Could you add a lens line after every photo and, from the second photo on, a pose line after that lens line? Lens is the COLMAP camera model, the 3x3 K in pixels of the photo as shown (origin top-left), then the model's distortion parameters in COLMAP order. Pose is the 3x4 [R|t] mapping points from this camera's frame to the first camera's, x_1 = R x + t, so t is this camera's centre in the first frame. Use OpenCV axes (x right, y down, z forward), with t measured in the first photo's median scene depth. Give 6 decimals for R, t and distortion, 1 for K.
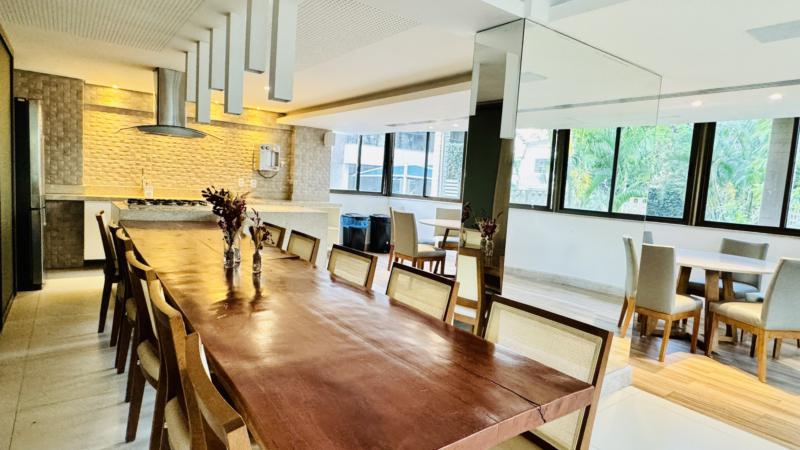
lens RADIAL K [[454.5, 0, 400.0], [0, 454.5, 225.0], [0, 0, 1]] dist [-0.000818, -0.000440]
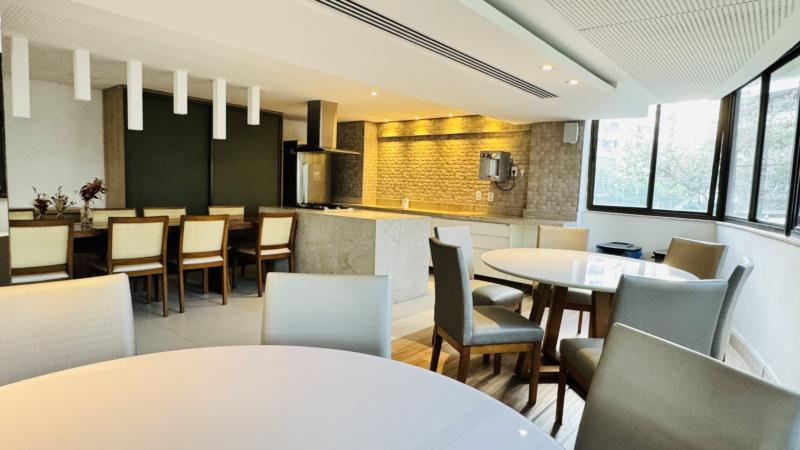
lens RADIAL K [[454.5, 0, 400.0], [0, 454.5, 225.0], [0, 0, 1]] dist [-0.000818, -0.000440]
pose [[0.217477, 0.039998, -0.975246, 0.530783], [-0.107385, 0.994075, 0.016824, -0.033206], [0.970140, 0.101067, 0.220483, 0.657472]]
